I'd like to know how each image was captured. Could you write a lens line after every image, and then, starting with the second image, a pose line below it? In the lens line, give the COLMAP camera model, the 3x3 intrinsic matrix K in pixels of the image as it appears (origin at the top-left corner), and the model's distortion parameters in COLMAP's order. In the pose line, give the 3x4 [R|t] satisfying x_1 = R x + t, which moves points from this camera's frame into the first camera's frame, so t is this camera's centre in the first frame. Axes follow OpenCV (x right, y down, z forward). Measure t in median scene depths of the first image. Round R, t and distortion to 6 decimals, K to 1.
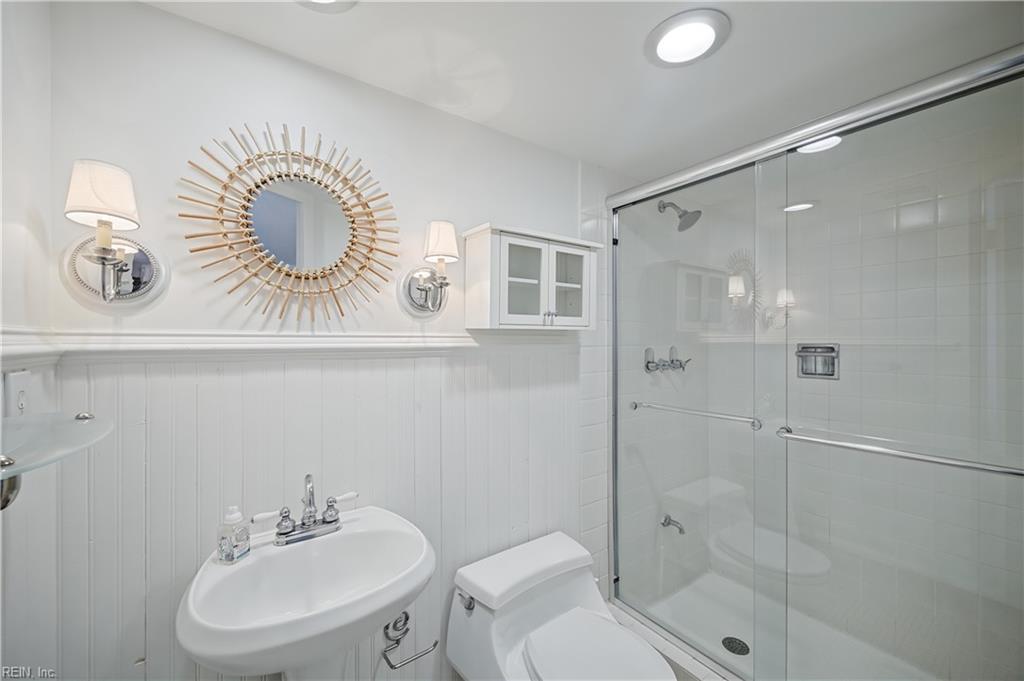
lens RADIAL K [[402.9, 0, 511.7], [0, 402.9, 339.7], [0, 0, 1]] dist [0.013278, 0.000075]
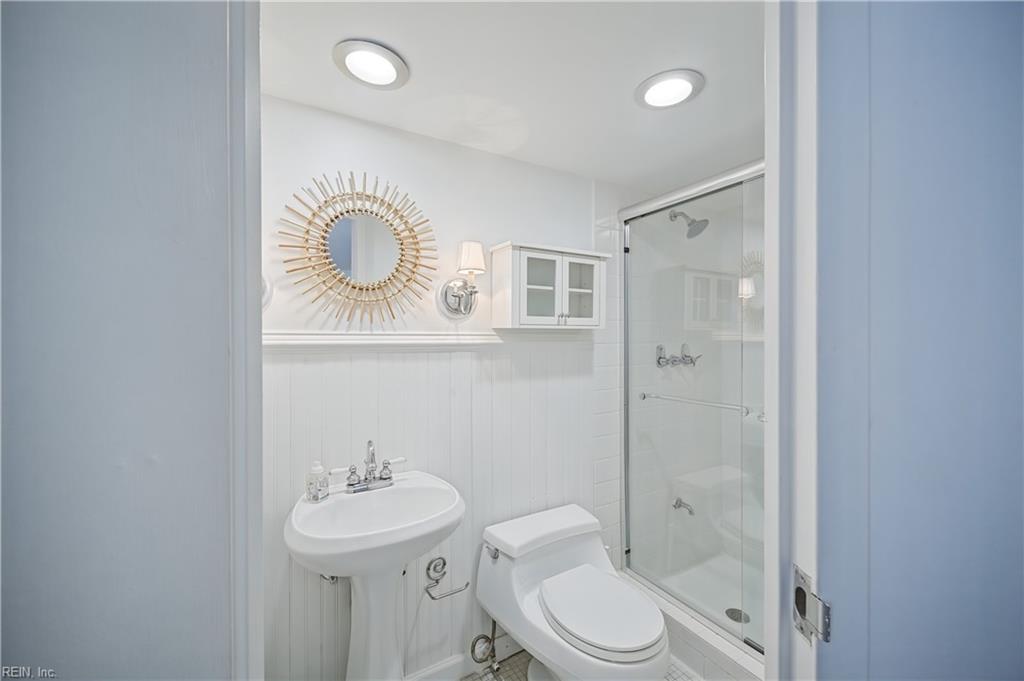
lens RADIAL K [[402.9, 0, 511.6], [0, 402.9, 339.9], [0, 0, 1]] dist [0.013278, 0.000075]
pose [[0.995593, -0.000417, -0.093783, 0.060844], [0.000783, 0.999992, 0.003857, 0.002819], [0.093781, -0.003914, 0.995585, -0.203785]]
